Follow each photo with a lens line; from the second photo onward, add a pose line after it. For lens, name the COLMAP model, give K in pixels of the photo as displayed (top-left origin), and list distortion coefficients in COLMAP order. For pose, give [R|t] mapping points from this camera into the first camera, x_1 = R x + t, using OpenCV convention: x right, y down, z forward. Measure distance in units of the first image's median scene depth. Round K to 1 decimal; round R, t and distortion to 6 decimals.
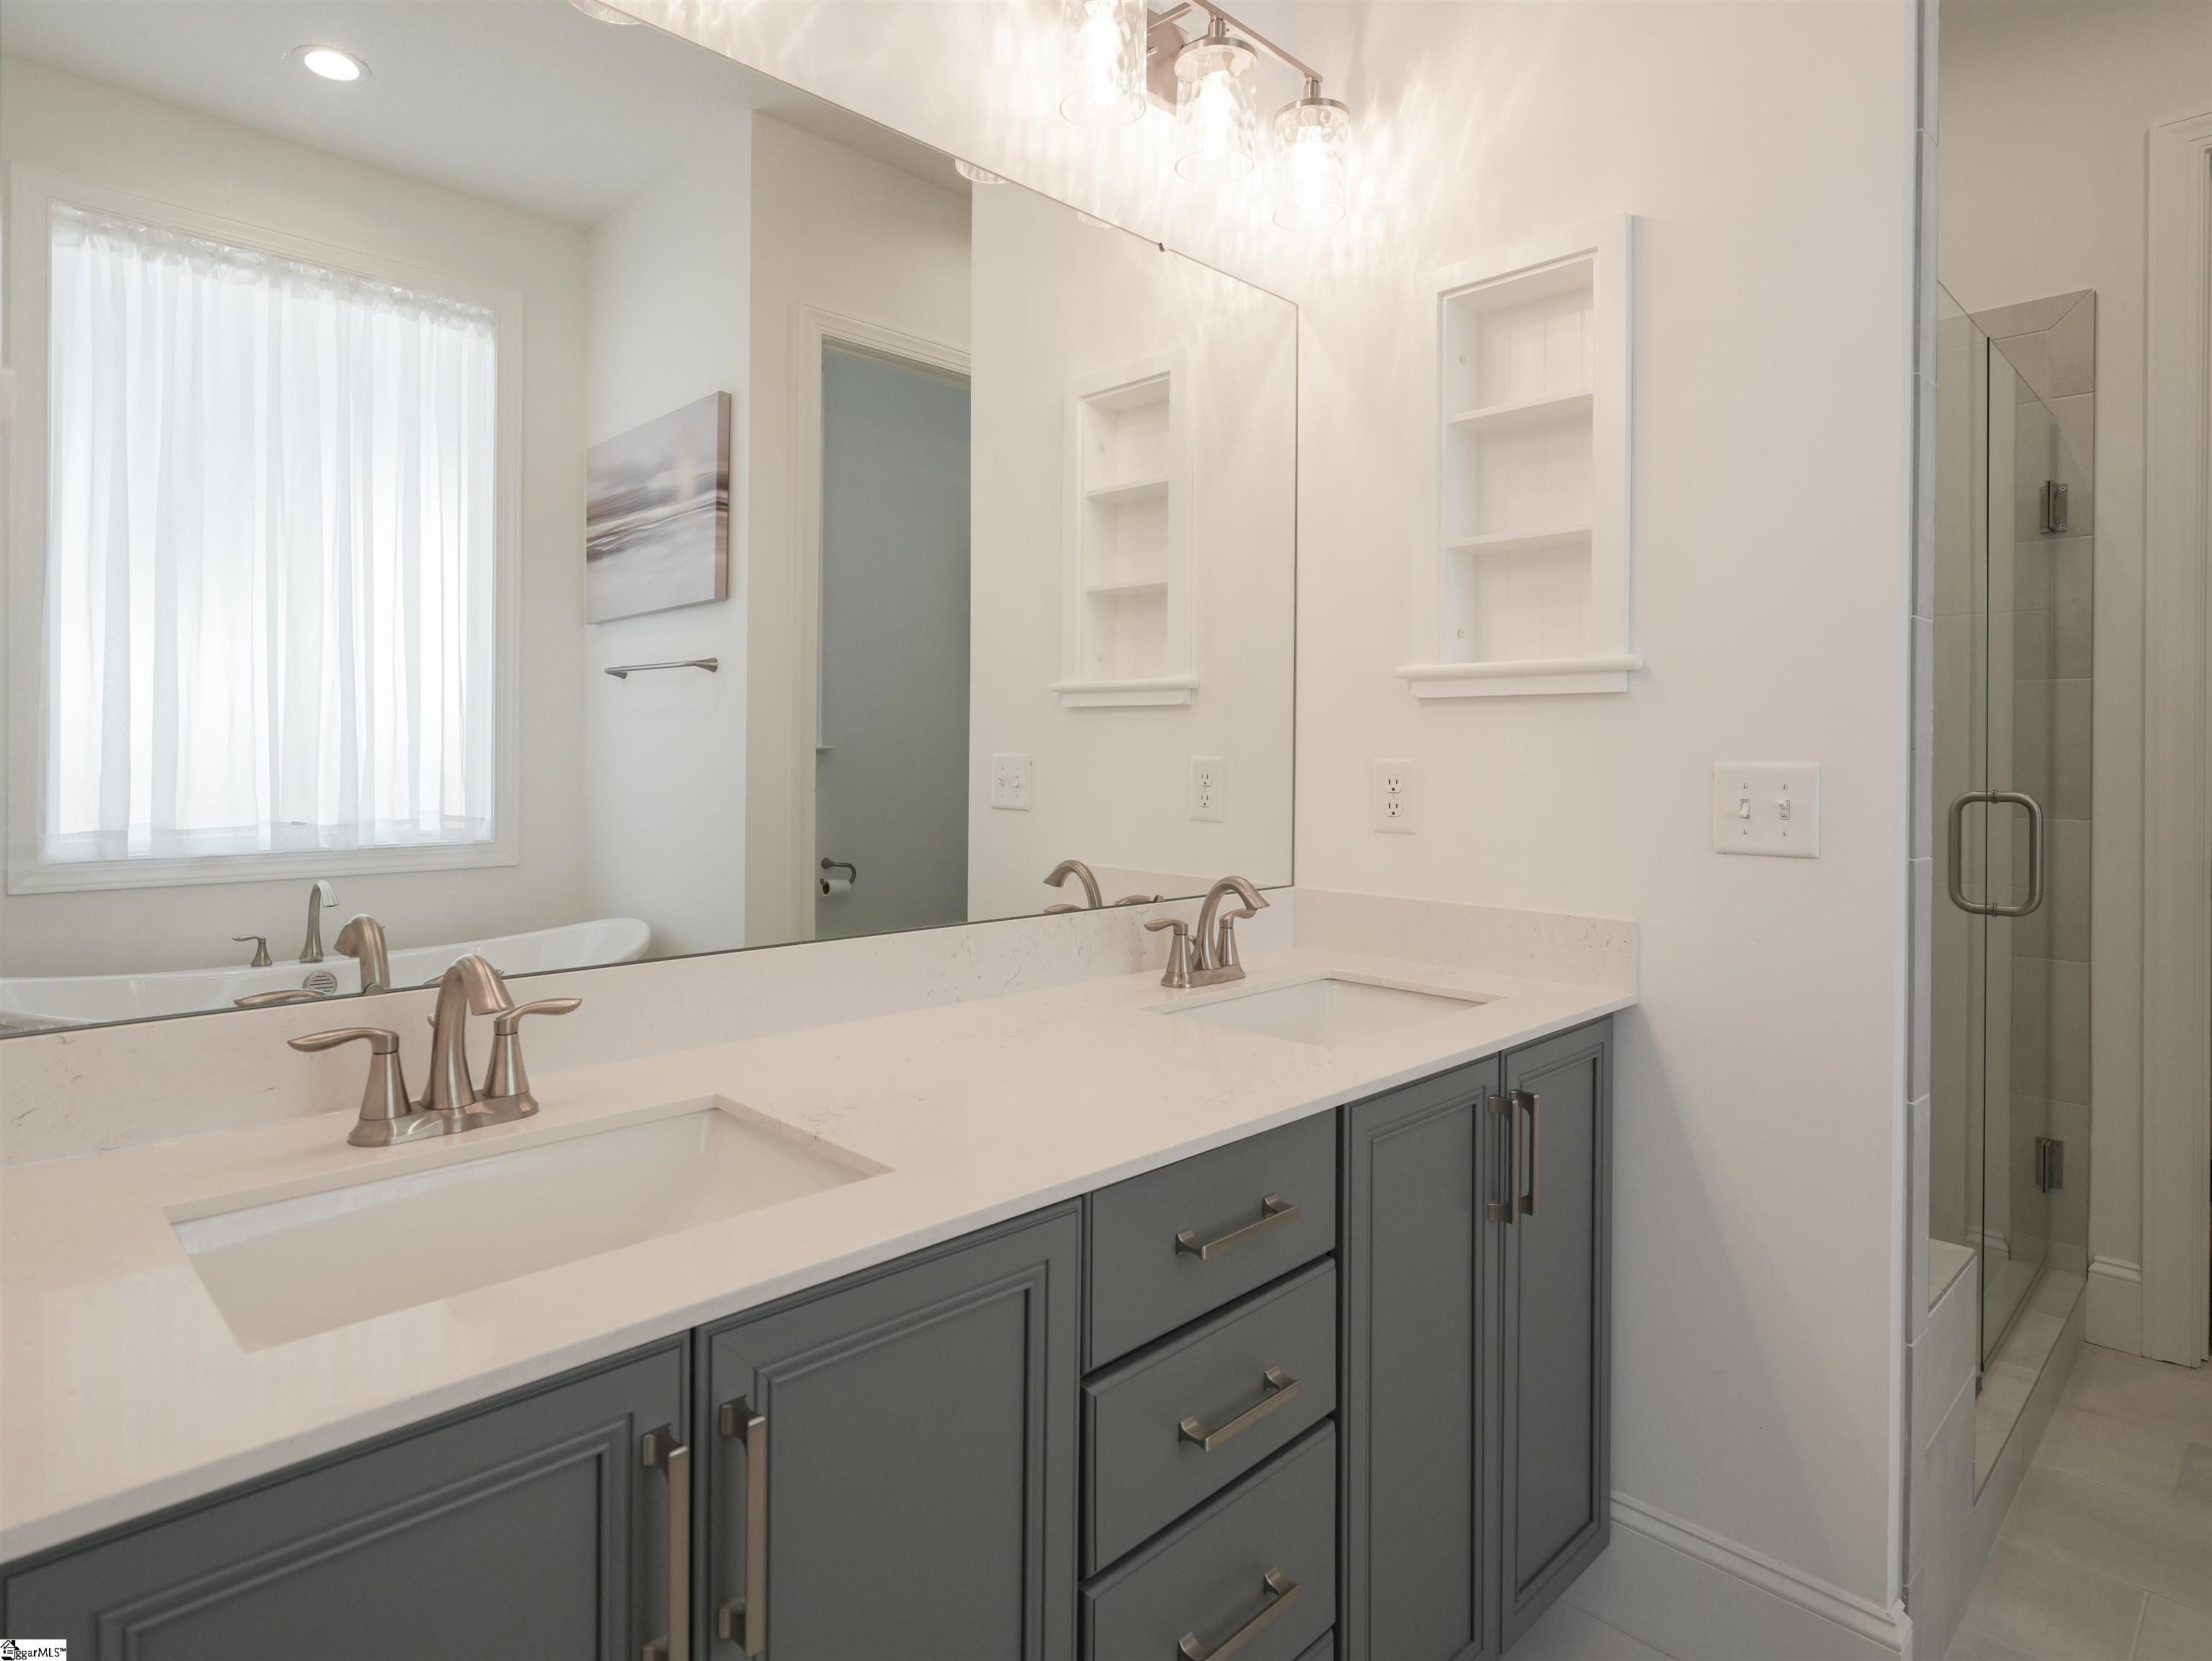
lens RADIAL K [[1105.9, 0, 1106.1], [0, 1105.9, 747.9], [0, 0, 1]] dist [-0.012446, 0.004432]
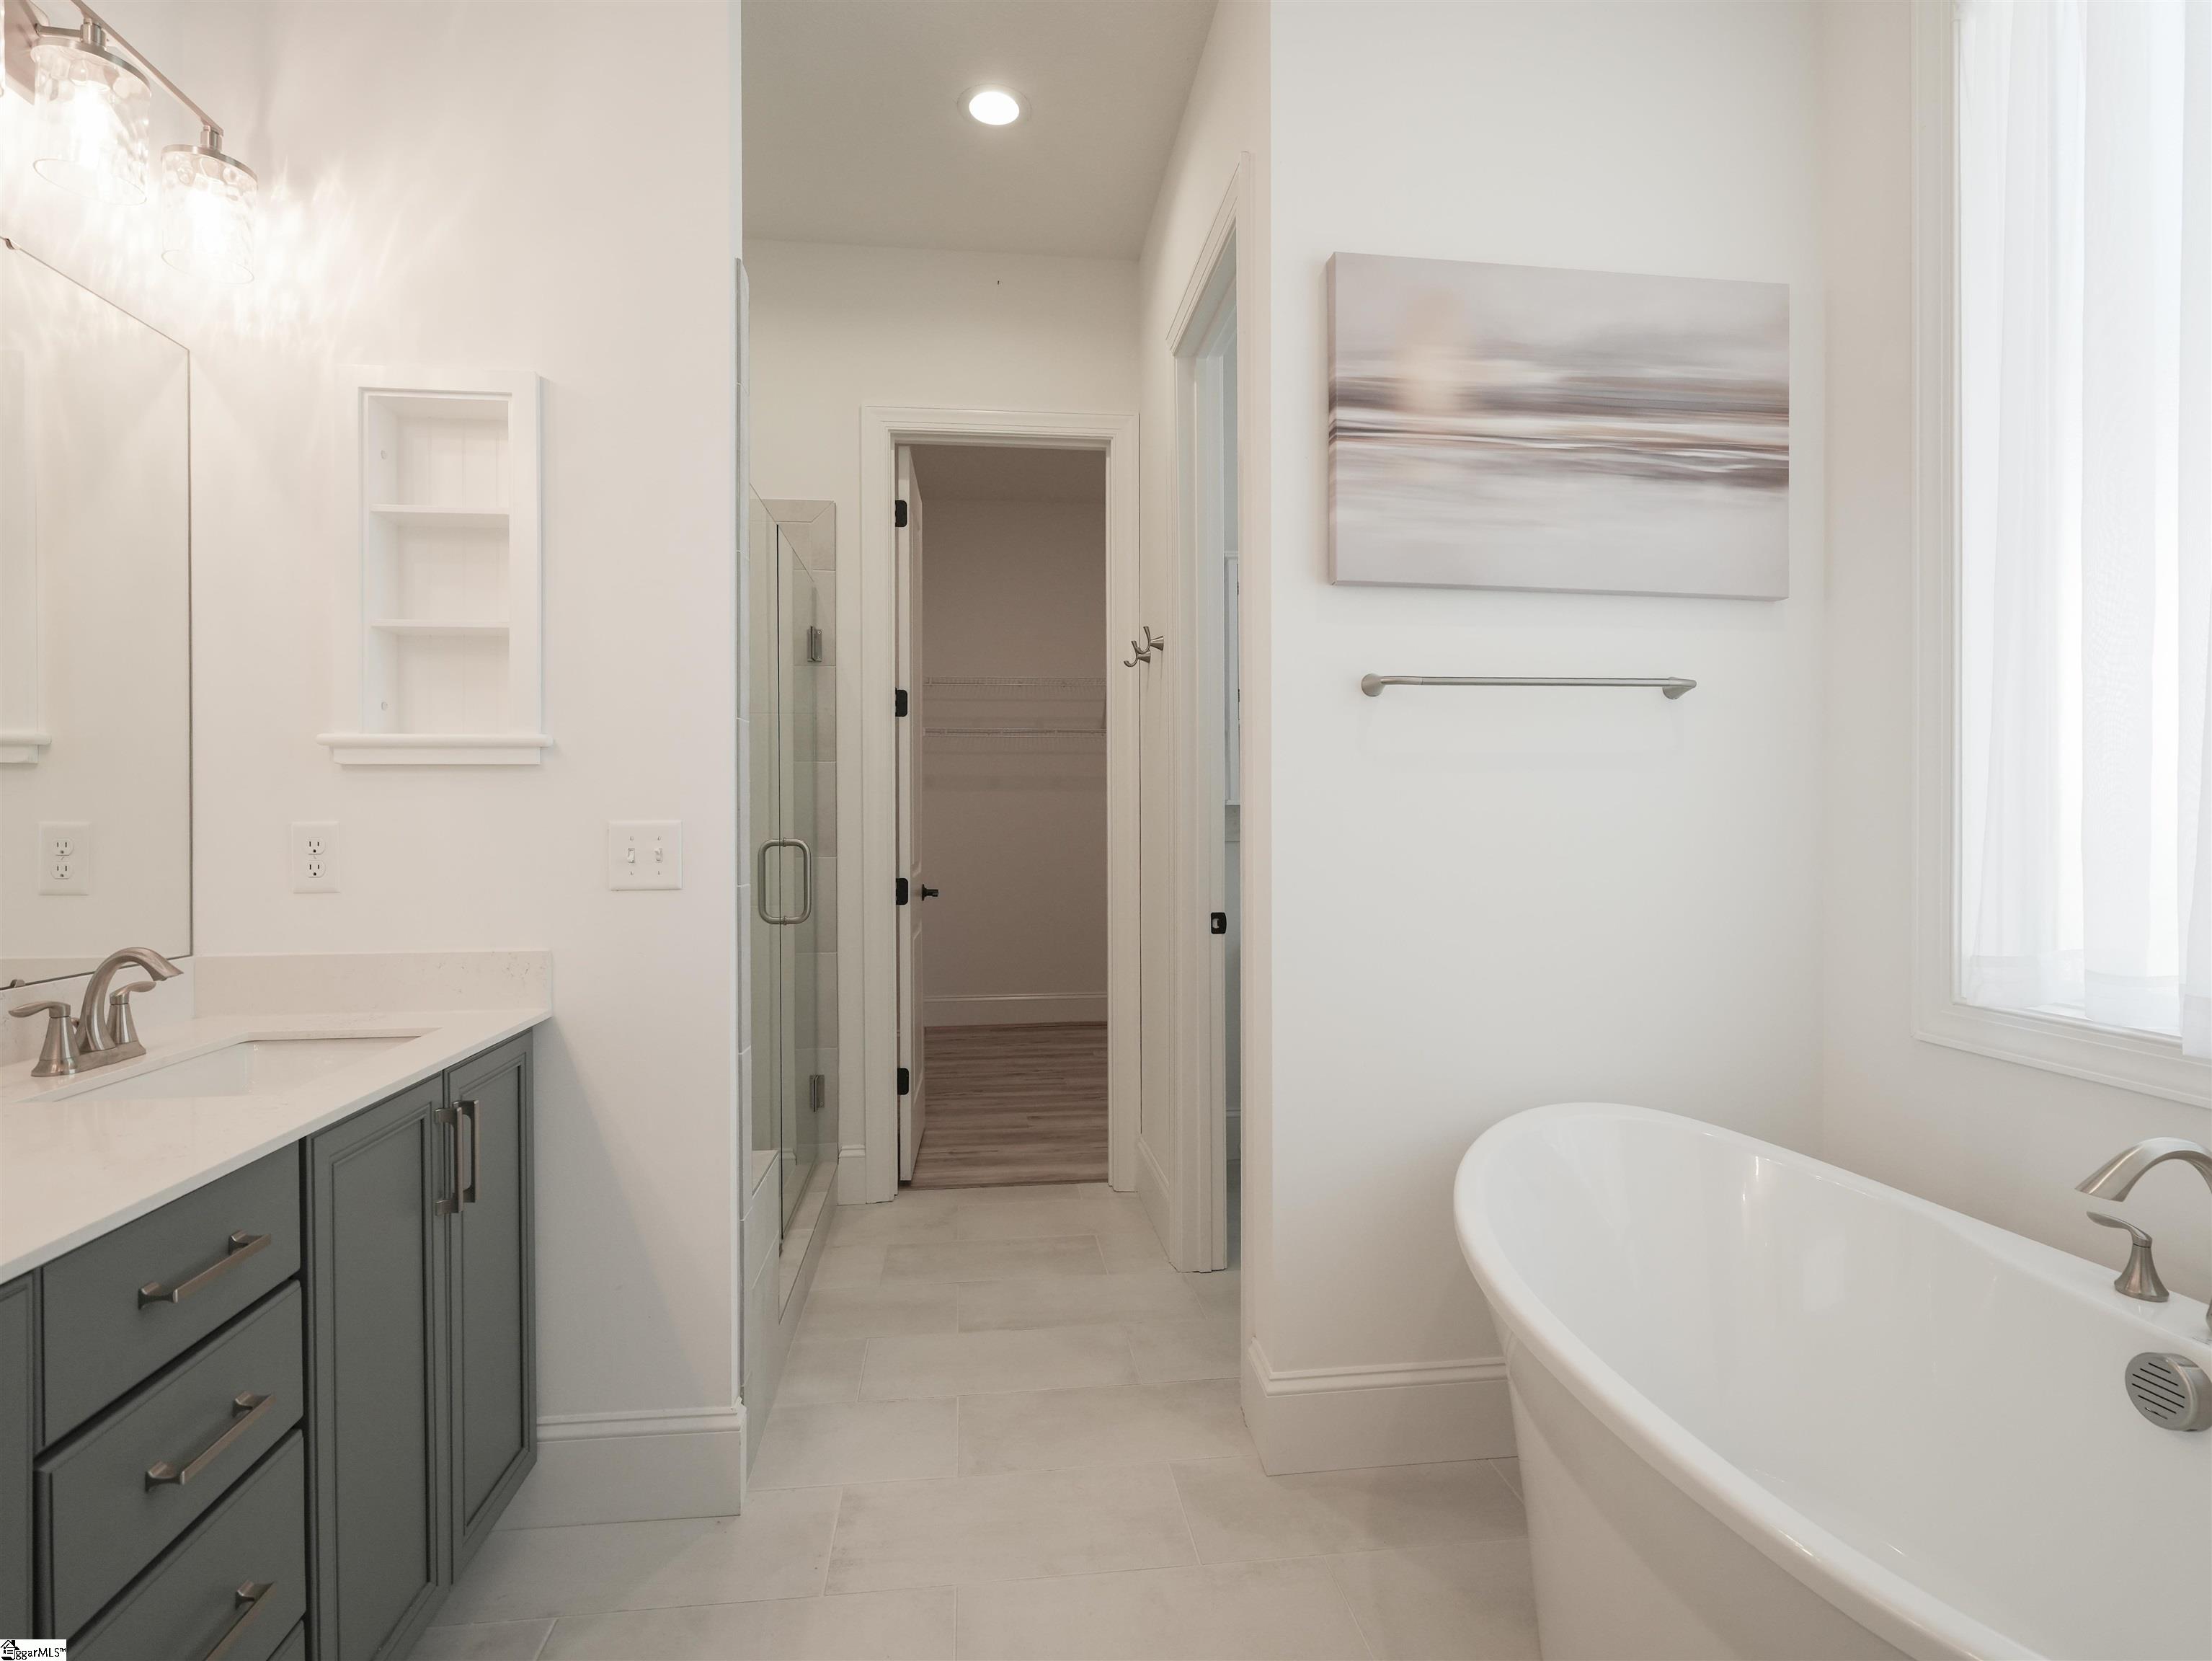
lens RADIAL K [[1121.3, 0, 1106.0], [0, 1121.3, 830.5], [0, 0, 1]] dist [0.000052, 0.007113]
pose [[0.571078, -0.019764, 0.820658, -0.194254], [0.005284, 0.999778, 0.020401, 0.000533], [-0.820879, -0.007314, 0.571056, -0.230983]]
